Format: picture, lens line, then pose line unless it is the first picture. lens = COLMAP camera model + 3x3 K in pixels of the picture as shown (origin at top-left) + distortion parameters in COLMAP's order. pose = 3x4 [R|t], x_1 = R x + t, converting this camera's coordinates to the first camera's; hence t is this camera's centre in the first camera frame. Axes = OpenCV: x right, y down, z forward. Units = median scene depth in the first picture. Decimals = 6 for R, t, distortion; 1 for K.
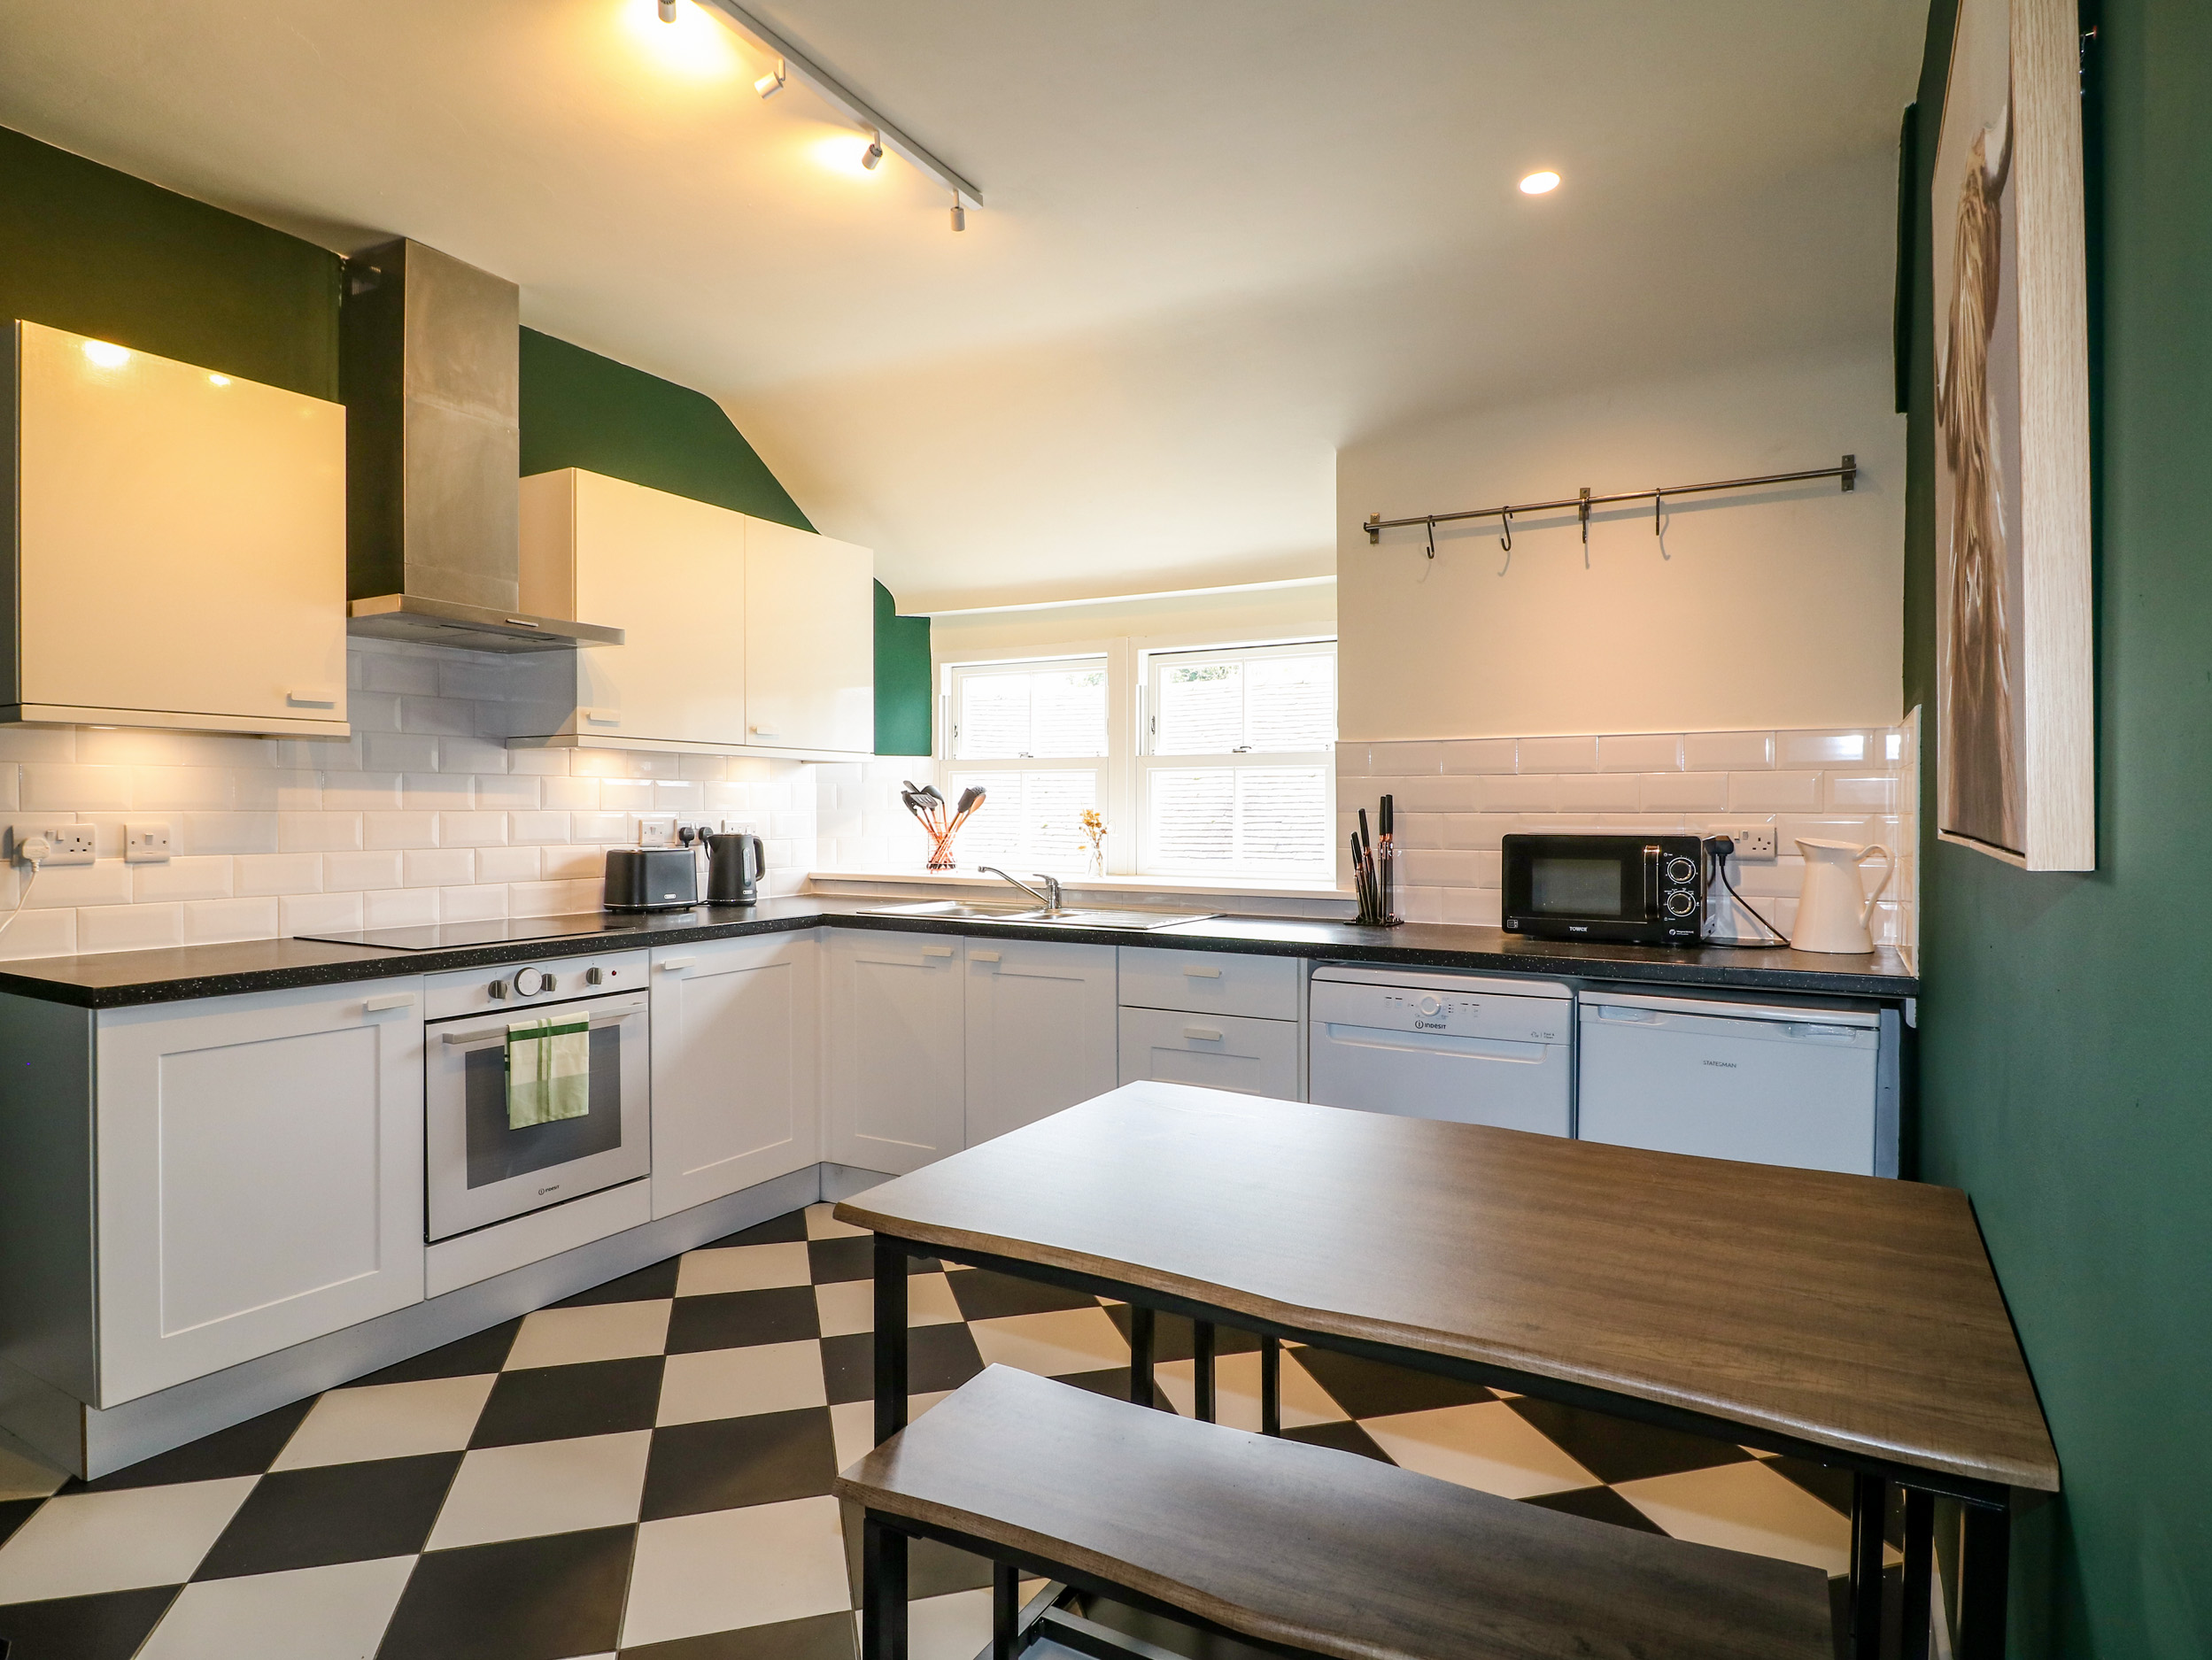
lens RADIAL K [[1239.3, 0, 1106.0], [0, 1239.3, 830.0], [0, 0, 1]] dist [0.024054, -0.000090]
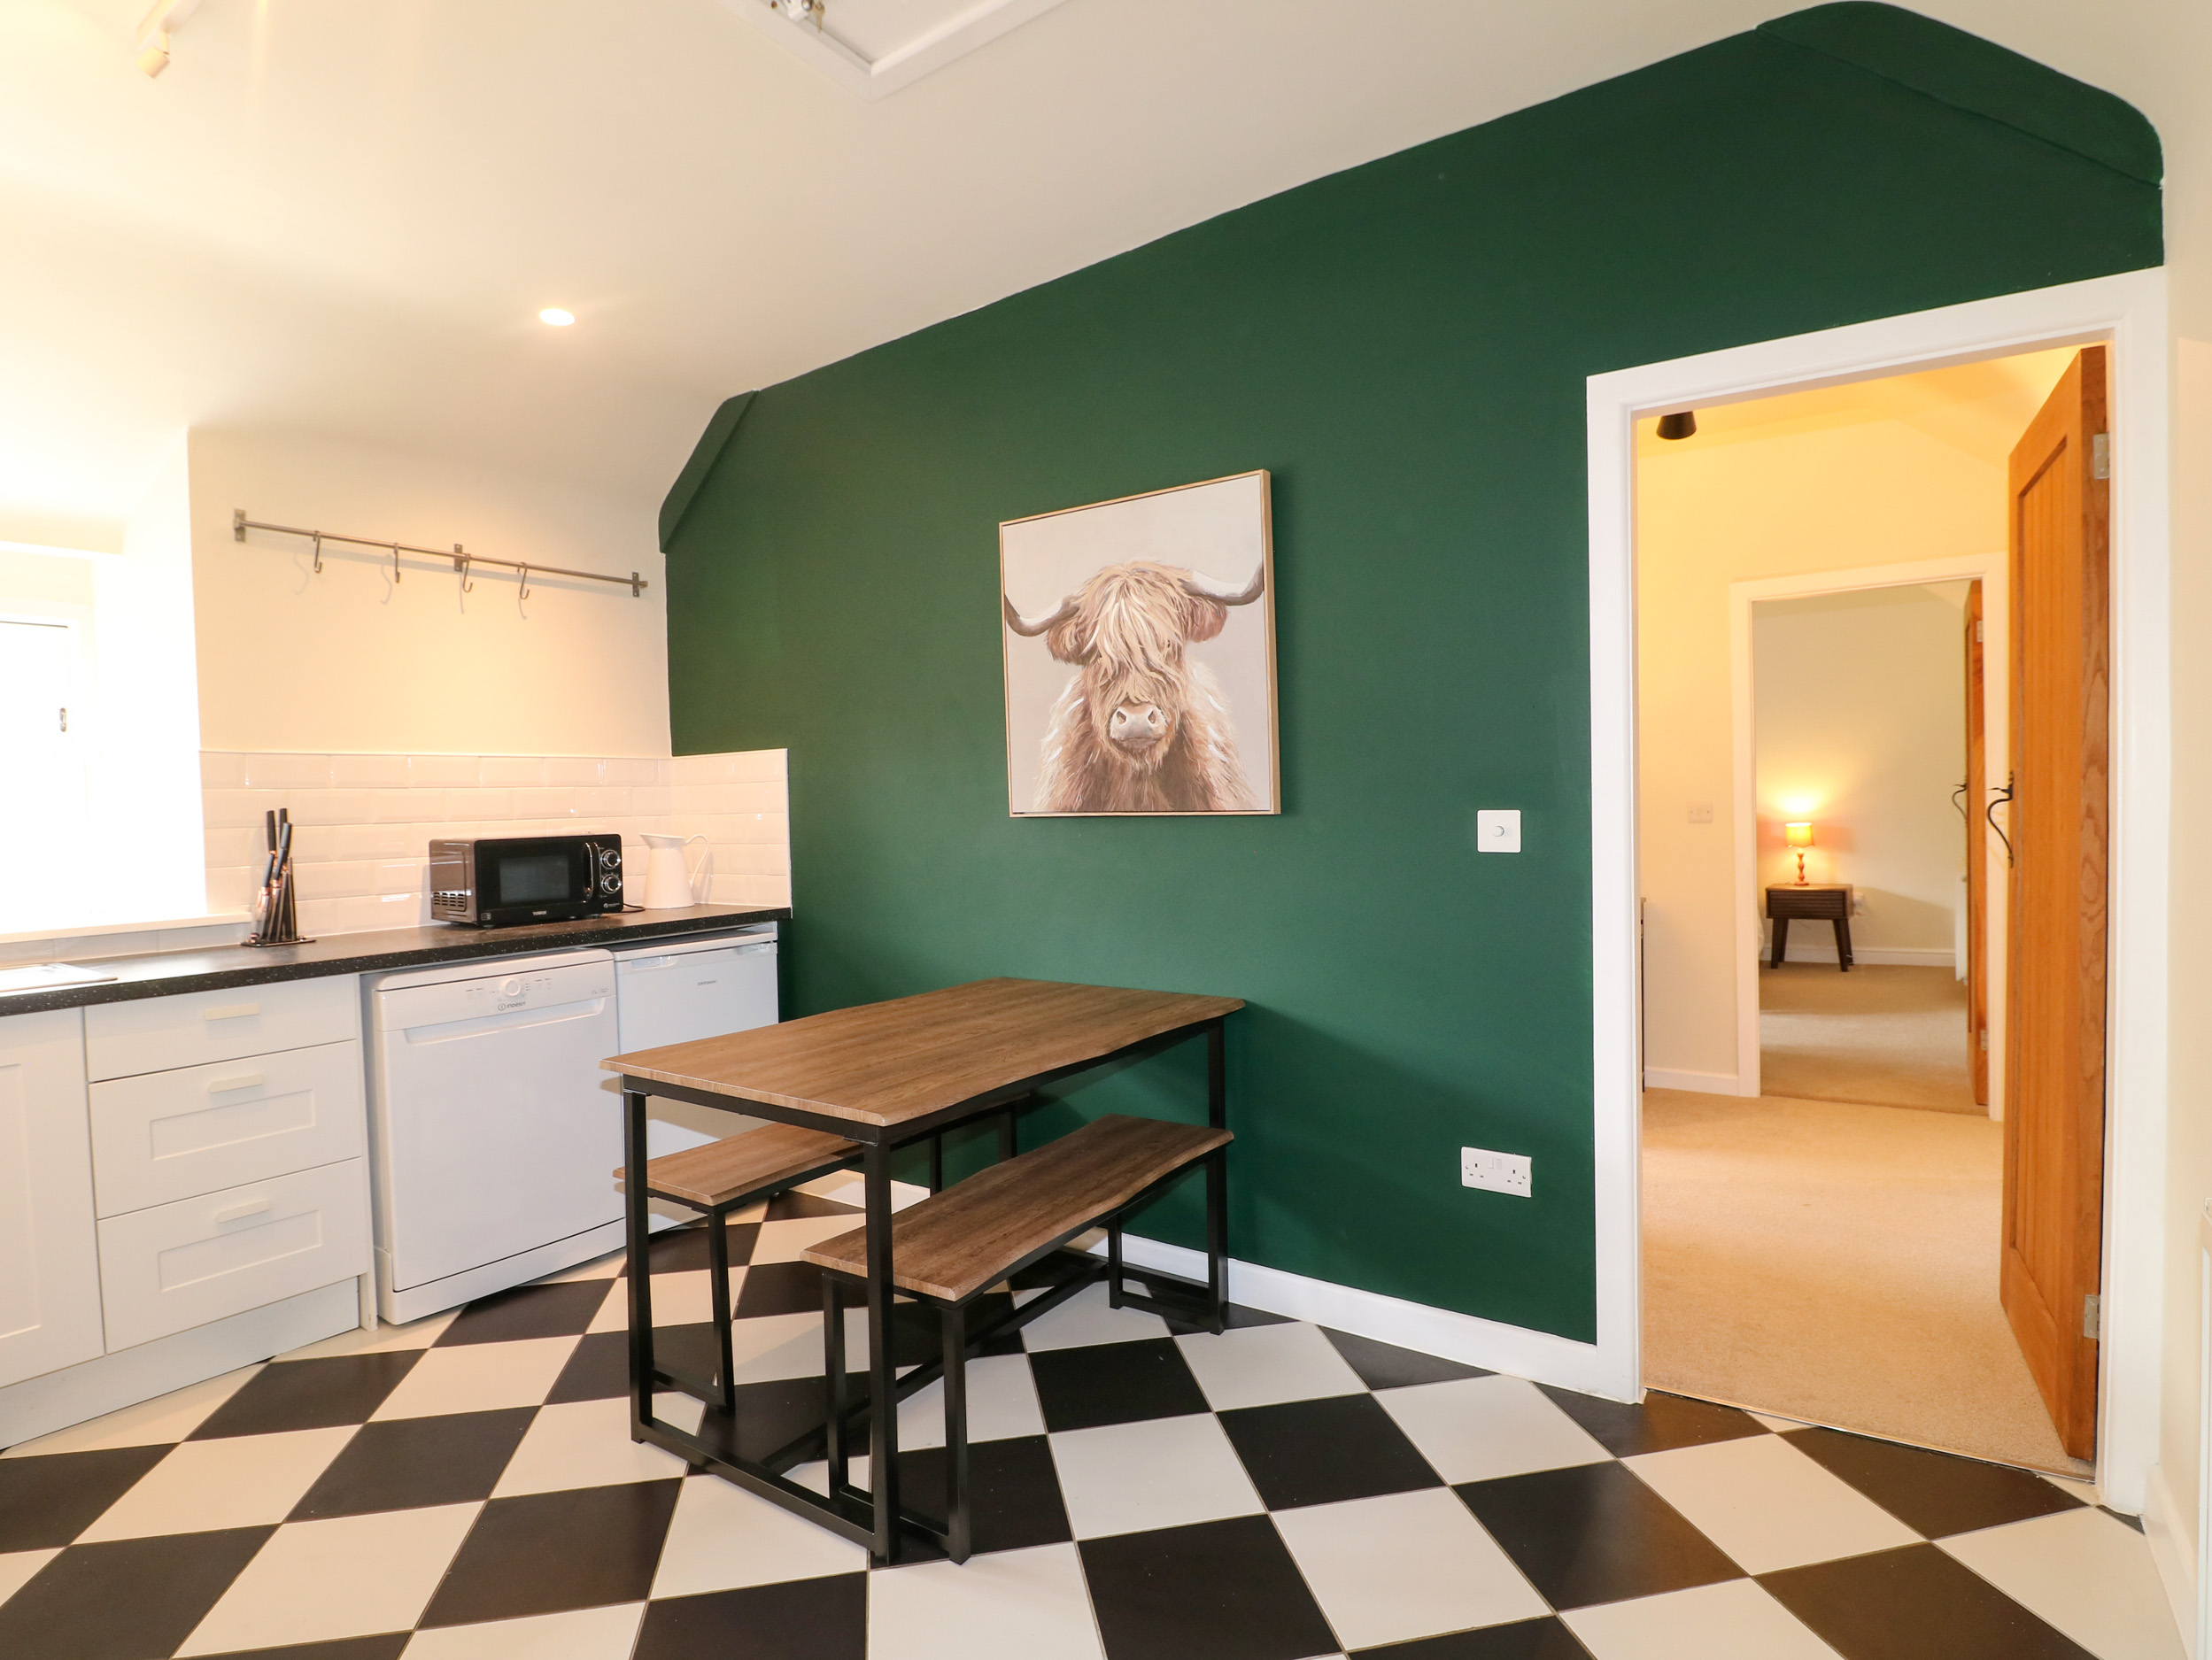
lens RADIAL K [[1154.8, 0, 1106.0], [0, 1154.8, 830.0], [0, 0, 1]] dist [-0.020931, -0.000837]
pose [[0.097838, -0.028892, 0.994783, -0.637149], [0.045049, 0.998682, 0.024574, -0.005061], [-0.994182, 0.042409, 0.099011, 0.299307]]
